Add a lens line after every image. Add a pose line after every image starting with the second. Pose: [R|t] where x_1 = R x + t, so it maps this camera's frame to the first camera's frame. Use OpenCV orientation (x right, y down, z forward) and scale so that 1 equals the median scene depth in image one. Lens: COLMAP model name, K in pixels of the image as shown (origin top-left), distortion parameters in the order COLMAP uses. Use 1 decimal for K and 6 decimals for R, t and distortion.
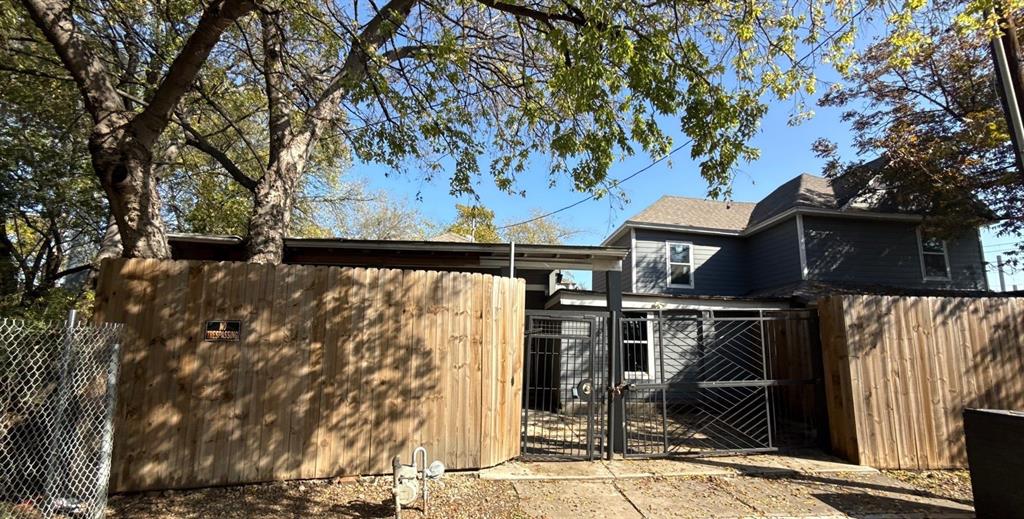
lens RADIAL K [[412.2, 0, 511.4], [0, 412.2, 259.1], [0, 0, 1]] dist [0.000363, 0.000793]
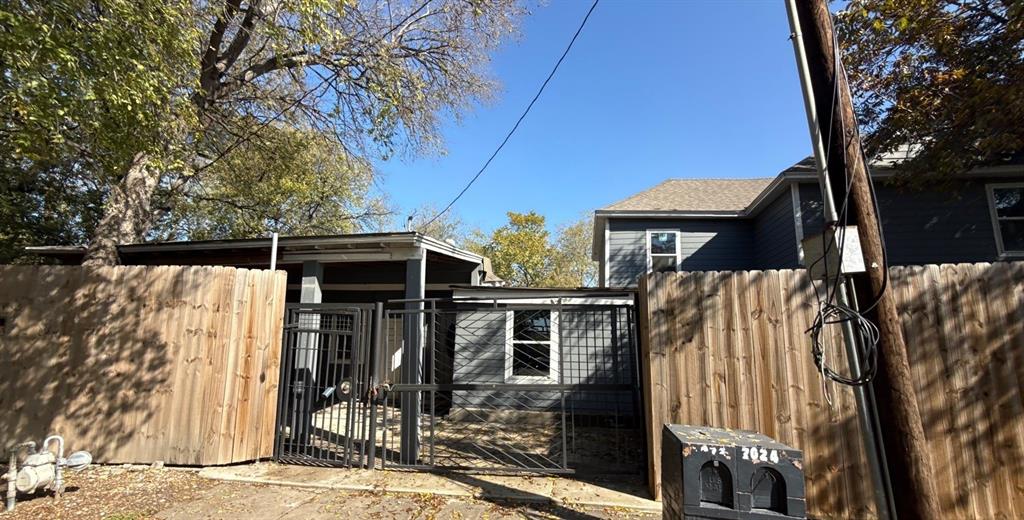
lens RADIAL K [[410.2, 0, 512.9], [0, 410.2, 261.1], [0, 0, 1]] dist [-0.001520, 0.000696]
pose [[0.965423, -0.054782, -0.254869, 0.777849], [0.049475, 0.998405, -0.027193, 0.076939], [0.255952, 0.013643, 0.966593, 0.213997]]
